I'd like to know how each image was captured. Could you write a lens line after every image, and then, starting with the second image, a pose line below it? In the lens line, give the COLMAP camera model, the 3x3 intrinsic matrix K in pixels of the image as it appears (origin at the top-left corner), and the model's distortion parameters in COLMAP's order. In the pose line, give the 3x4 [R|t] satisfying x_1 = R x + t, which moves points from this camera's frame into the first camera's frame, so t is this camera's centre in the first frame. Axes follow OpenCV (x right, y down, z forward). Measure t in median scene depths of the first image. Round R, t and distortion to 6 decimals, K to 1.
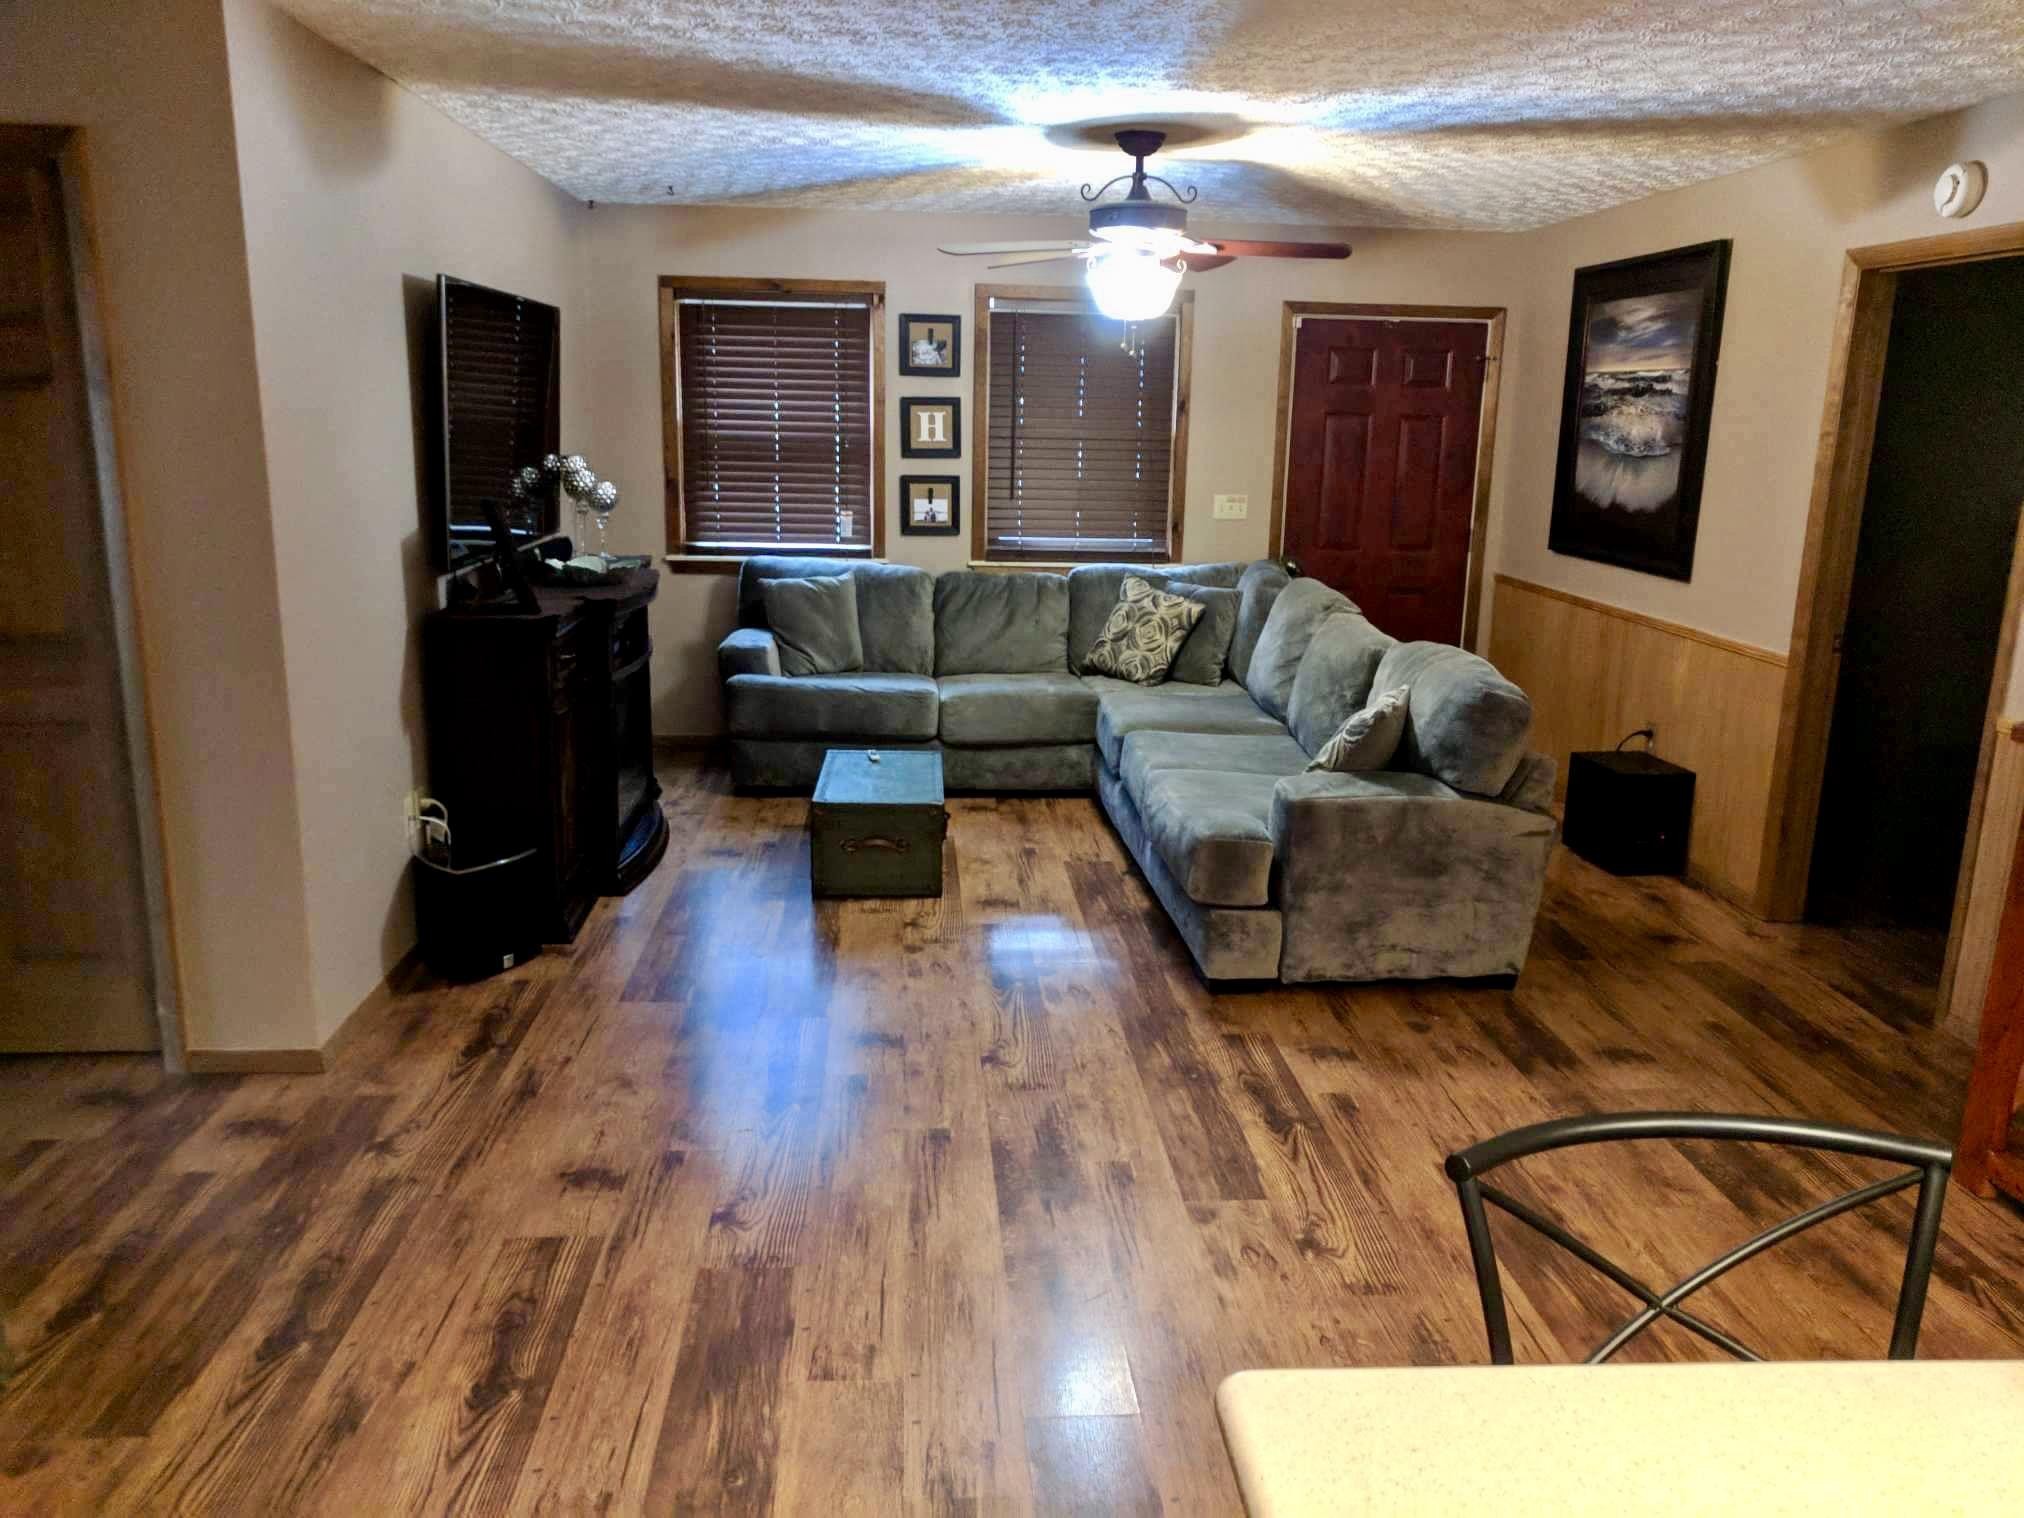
lens RADIAL K [[1532.0, 0, 1024.6], [0, 1532.0, 762.8], [0, 0, 1]] dist [-0.006200, -0.014740]
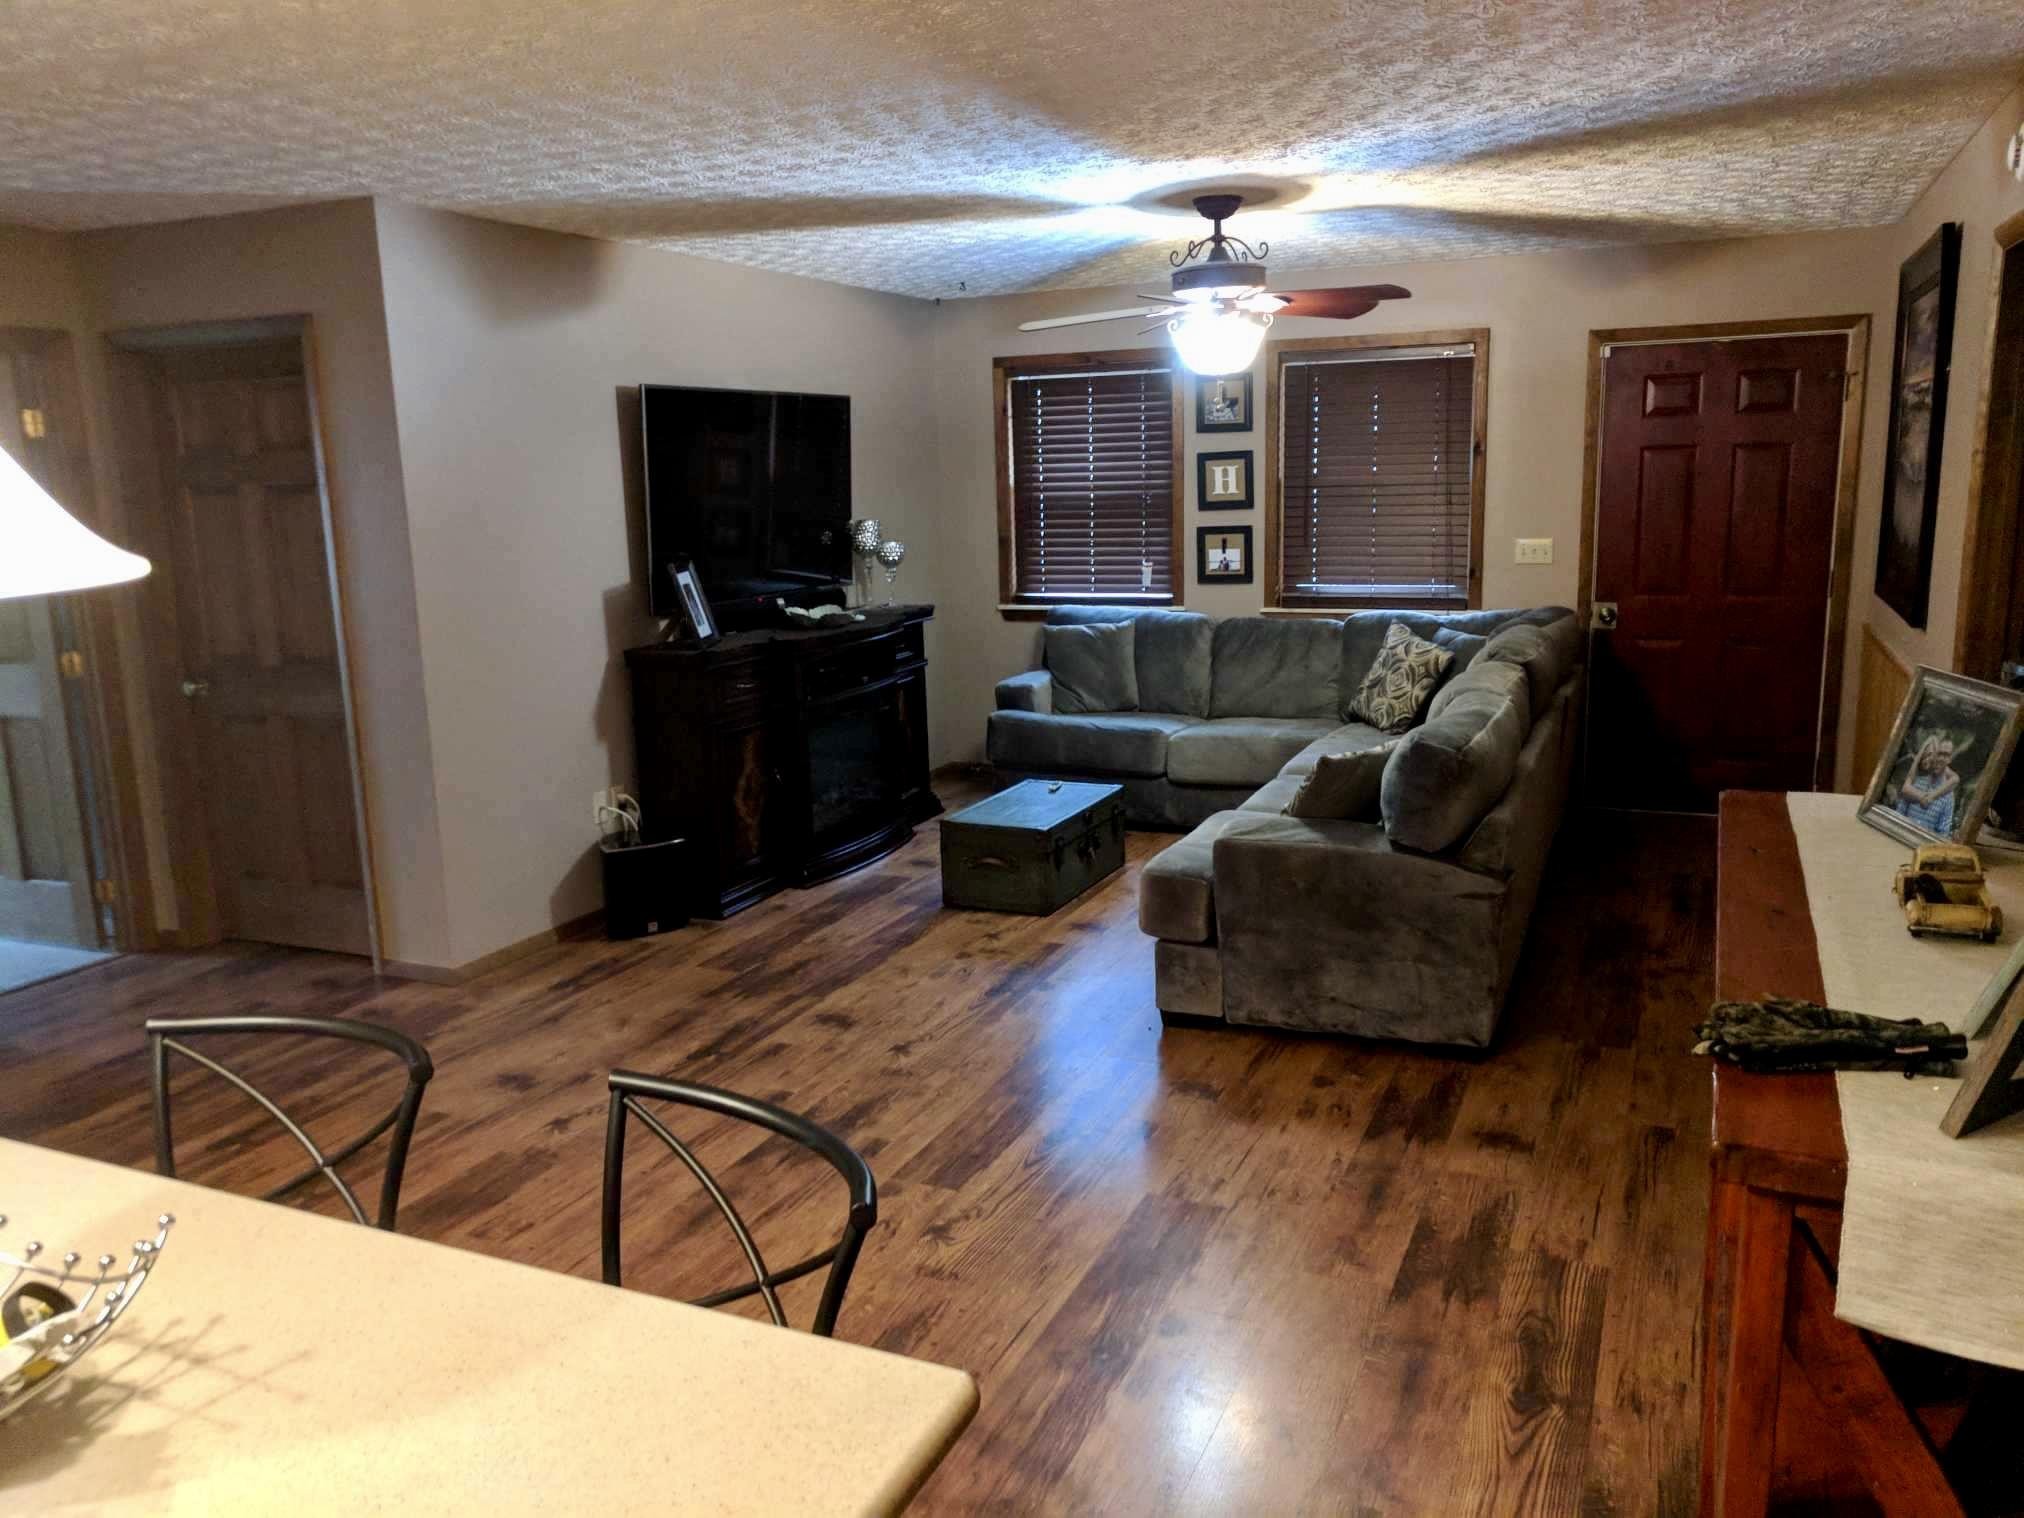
lens RADIAL K [[1532.0, 0, 1013.7], [0, 1532.0, 763.4], [0, 0, 1]] dist [-0.006200, -0.014740]
pose [[0.874819, 0.045787, -0.482282, 0.362342], [-0.061231, 0.997990, -0.016319, -0.001115], [0.480565, 0.043807, 0.875864, 0.028449]]
